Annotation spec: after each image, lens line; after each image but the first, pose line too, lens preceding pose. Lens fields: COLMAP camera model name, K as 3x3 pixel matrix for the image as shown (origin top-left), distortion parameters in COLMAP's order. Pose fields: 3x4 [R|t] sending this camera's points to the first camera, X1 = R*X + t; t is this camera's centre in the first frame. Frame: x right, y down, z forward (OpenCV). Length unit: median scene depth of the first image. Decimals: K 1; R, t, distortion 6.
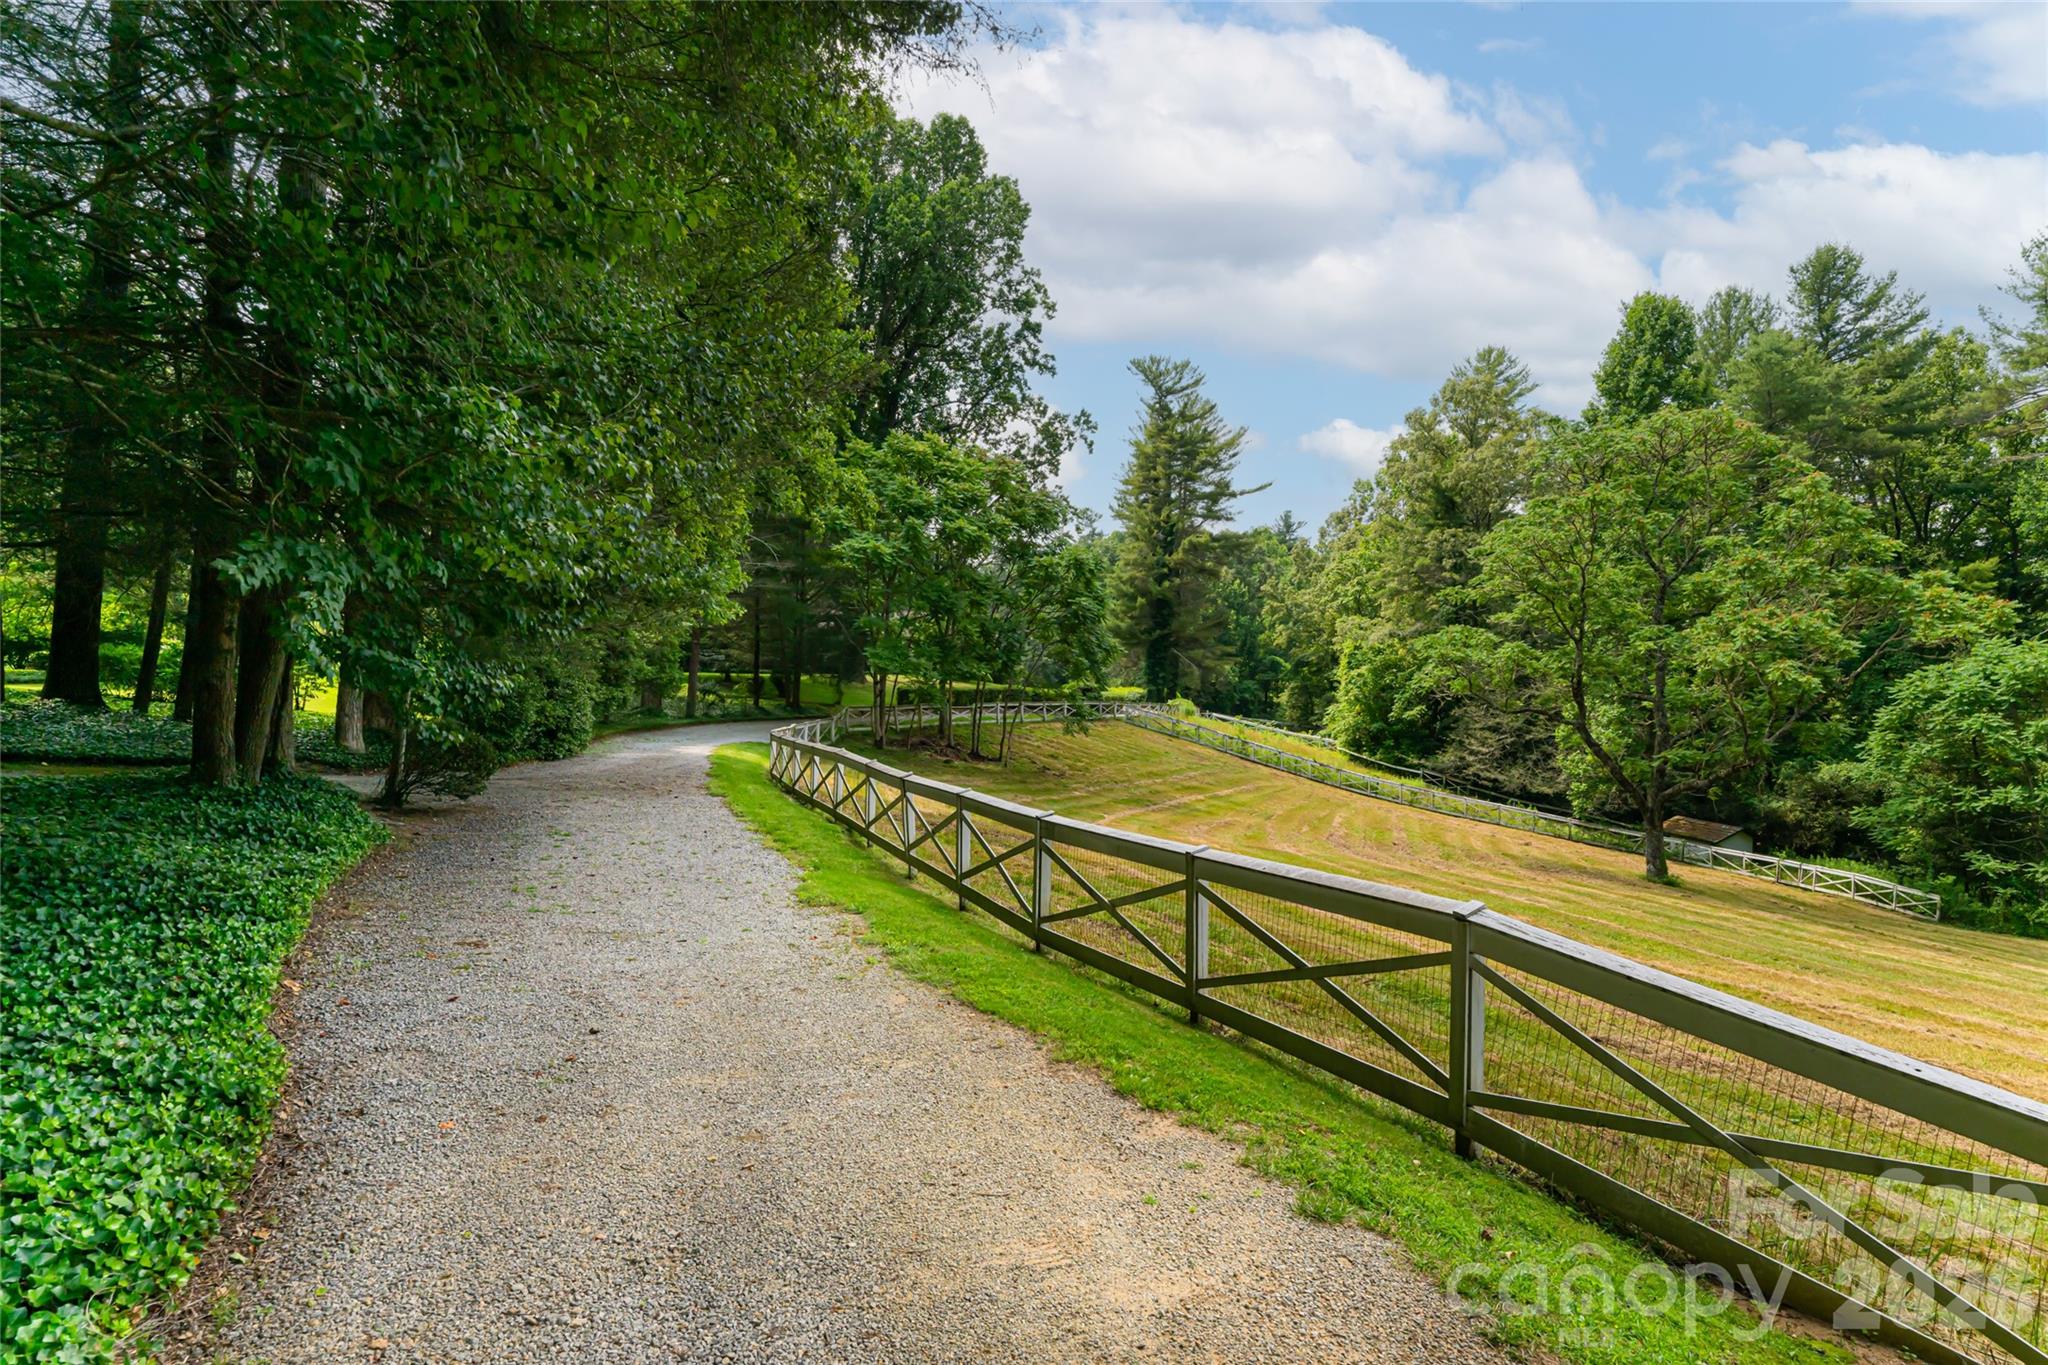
lens RADIAL K [[1148.2, 0, 1022.2], [0, 1148.2, 751.2], [0, 0, 1]] dist [-0.003056, -0.000305]
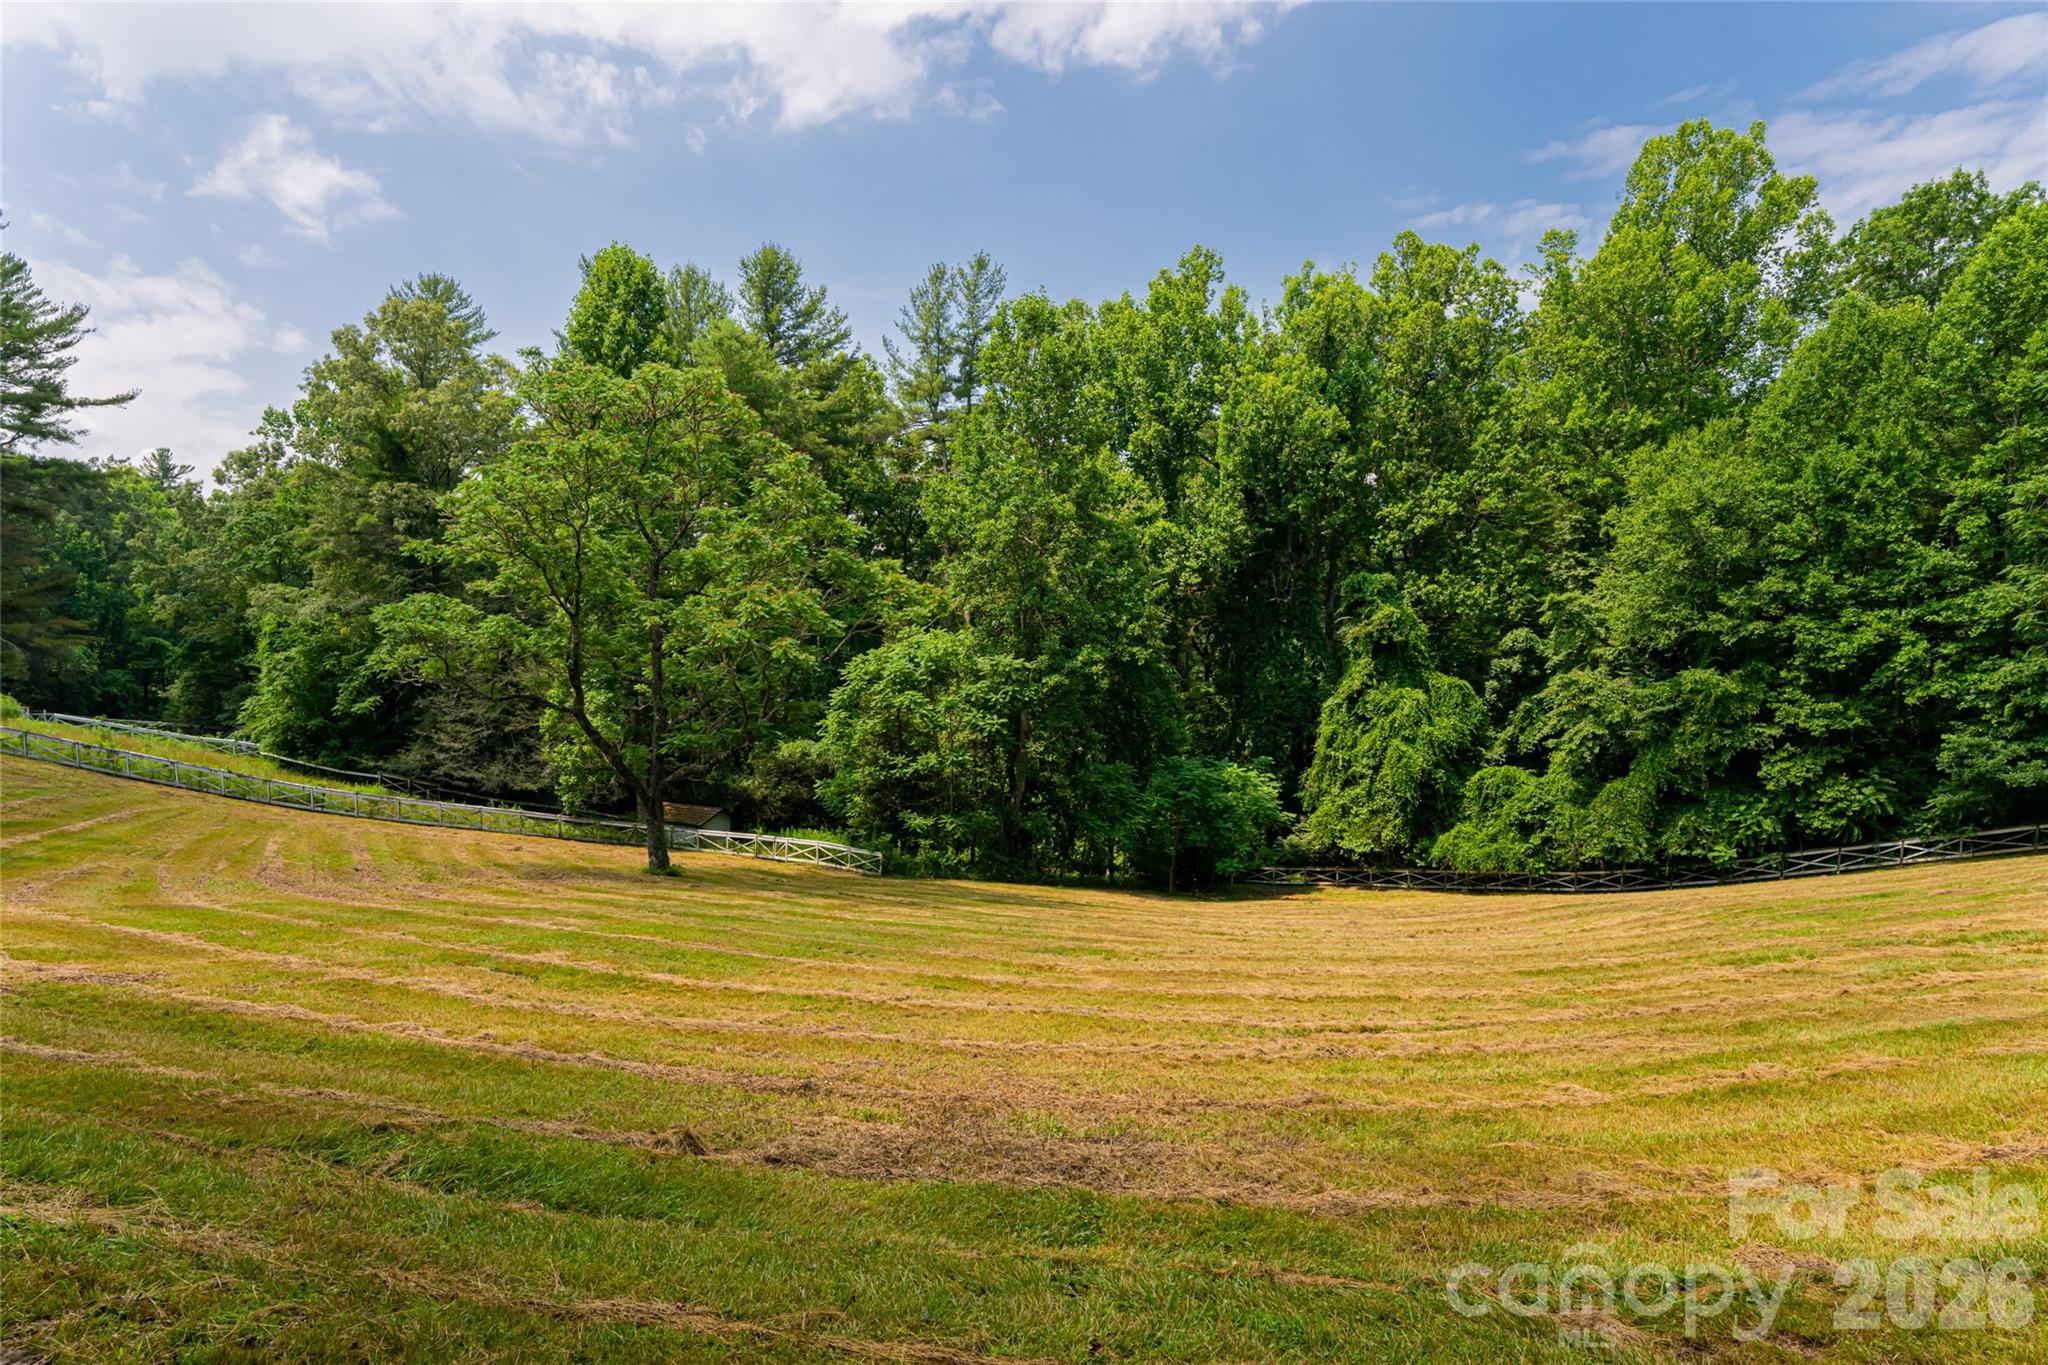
lens RADIAL K [[1148.2, 0, 1022.2], [0, 1148.2, 751.2], [0, 0, 1]] dist [-0.003056, -0.000305]
pose [[0.652387, -0.053662, 0.755984, 0.027775], [0.050214, 0.998359, 0.027534, 0.000711], [-0.756221, 0.019998, 0.654011, 0.120894]]
